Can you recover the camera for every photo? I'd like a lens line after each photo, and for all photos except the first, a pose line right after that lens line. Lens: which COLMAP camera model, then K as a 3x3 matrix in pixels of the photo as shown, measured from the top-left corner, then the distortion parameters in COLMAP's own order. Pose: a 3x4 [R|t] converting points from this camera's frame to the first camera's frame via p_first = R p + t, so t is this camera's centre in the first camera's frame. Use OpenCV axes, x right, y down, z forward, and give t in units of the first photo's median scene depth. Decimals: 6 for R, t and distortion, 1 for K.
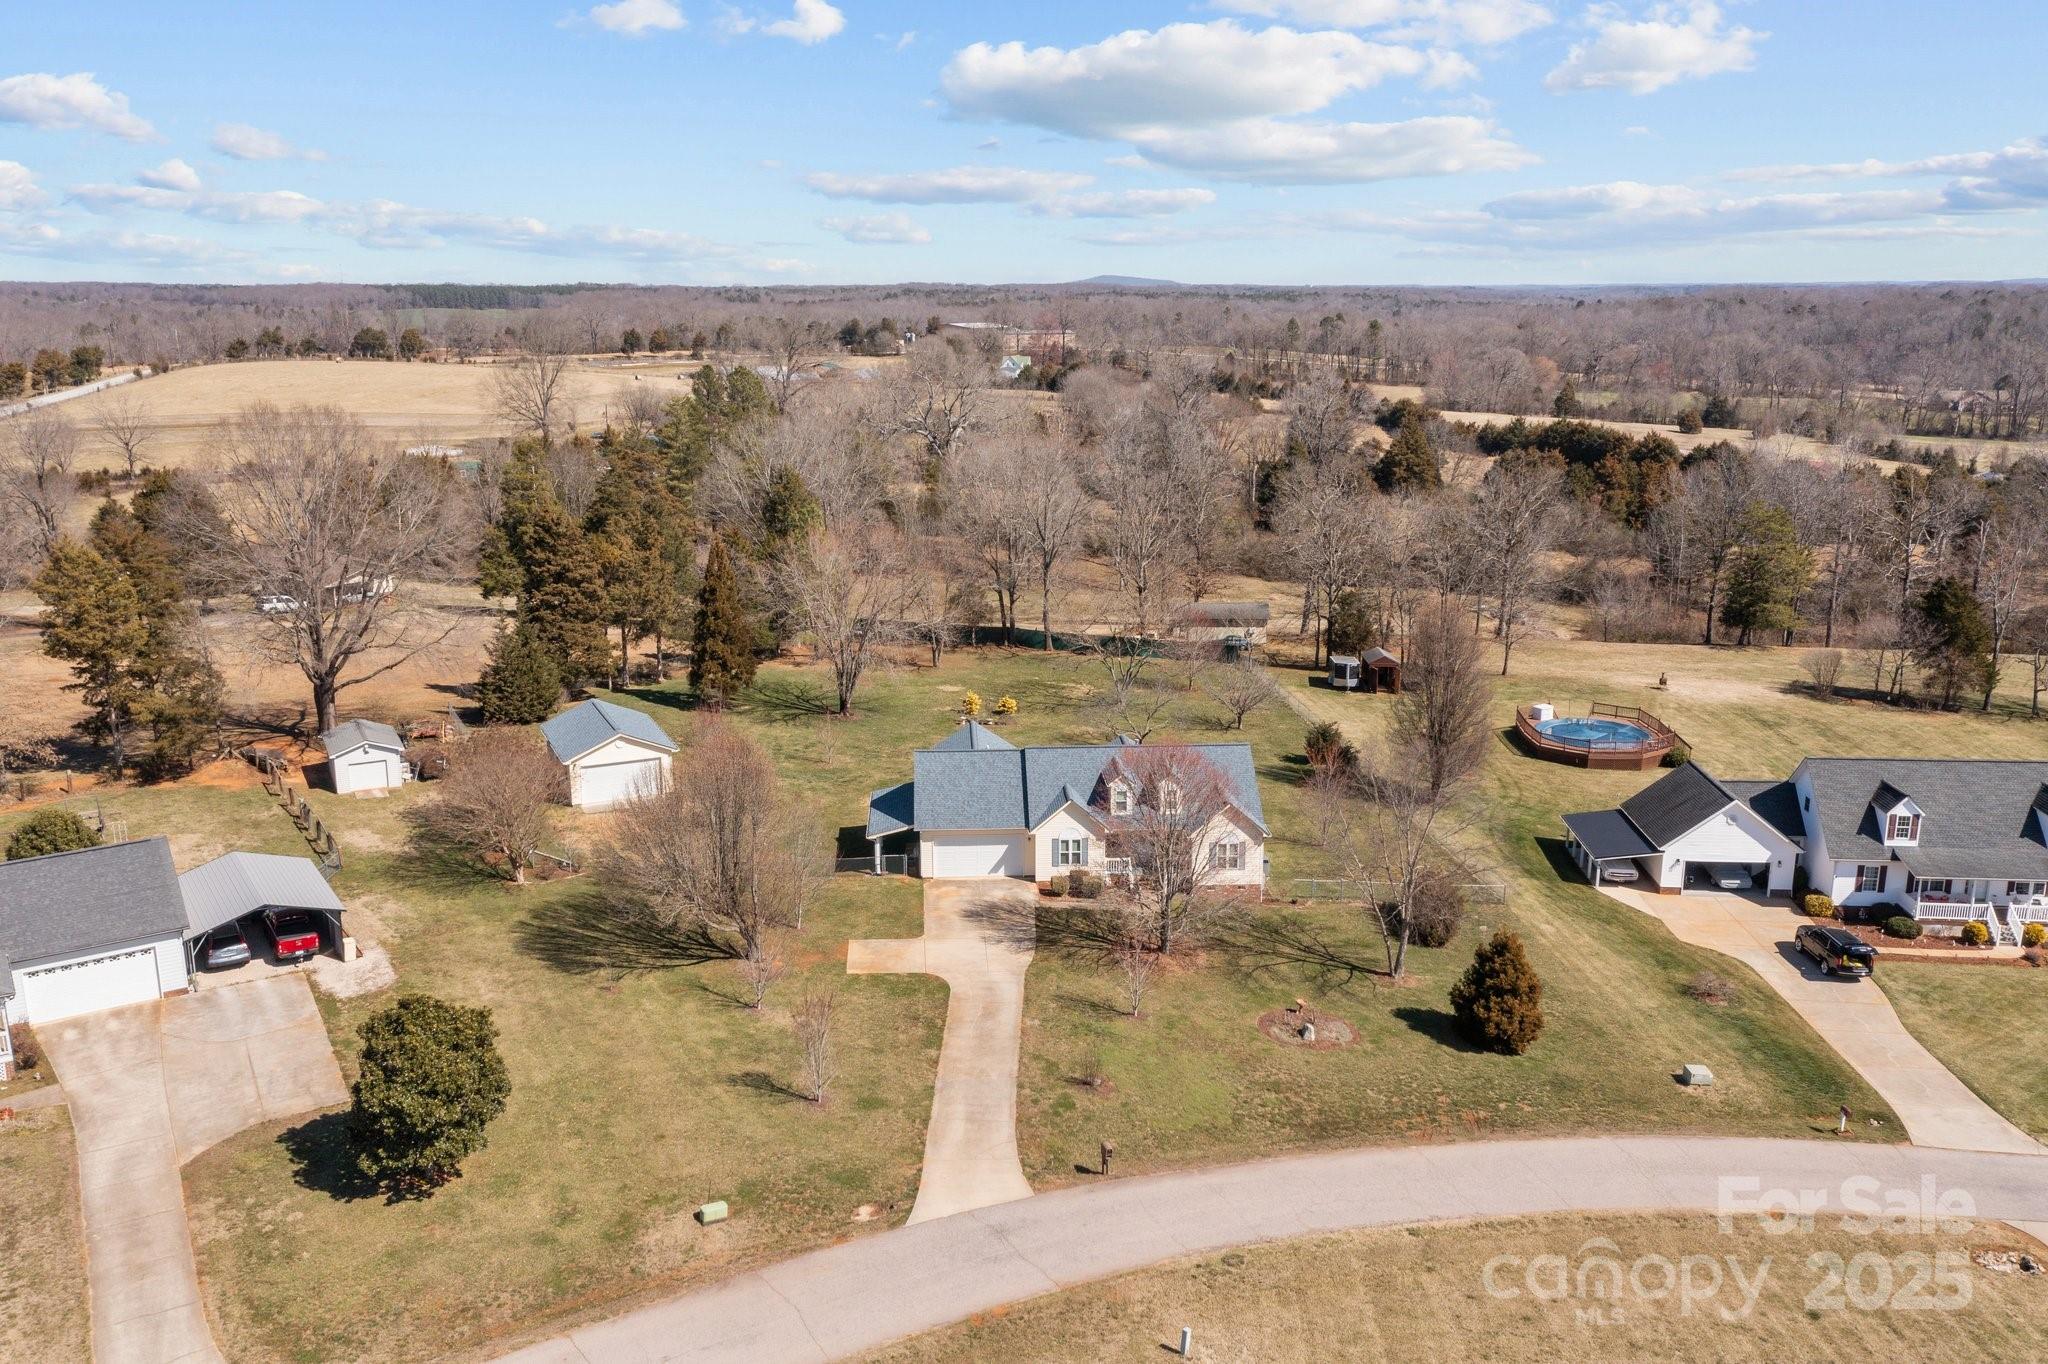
lens RADIAL K [[1625.9, 0, 1024.0], [0, 1625.9, 682.0], [0, 0, 1]] dist [0.003571, 0.002655]
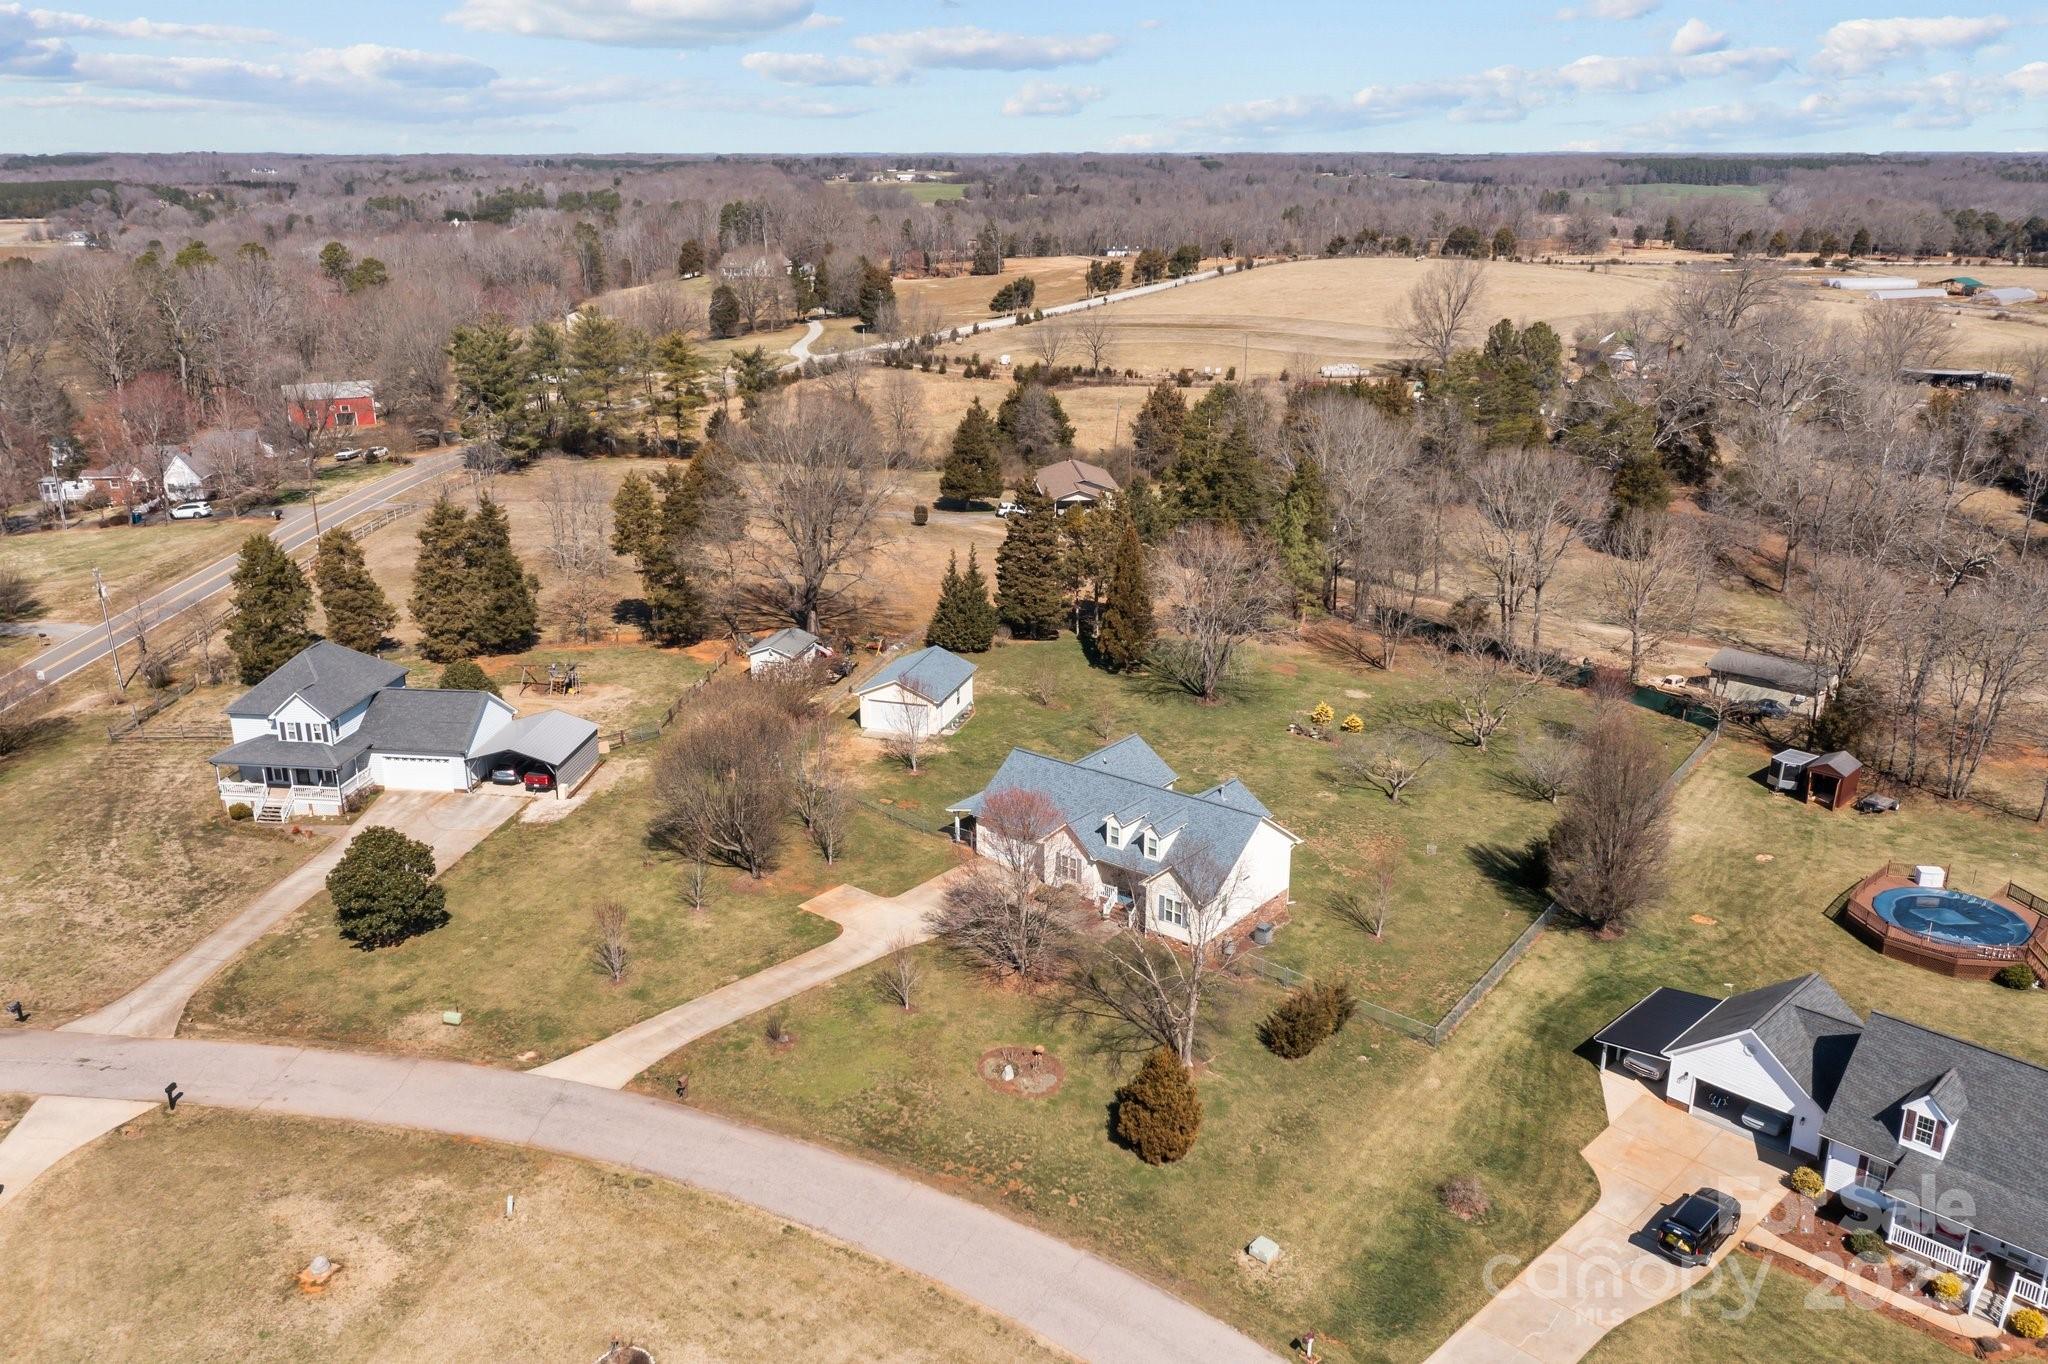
lens RADIAL K [[1625.9, 0, 1024.0], [0, 1625.9, 682.0], [0, 0, 1]] dist [0.003571, 0.002655]
pose [[0.748446, 0.205325, -0.630611, 0.692829], [-0.156699, 0.978694, 0.132680, -0.167199], [0.644417, -0.000488, 0.764674, 0.115852]]
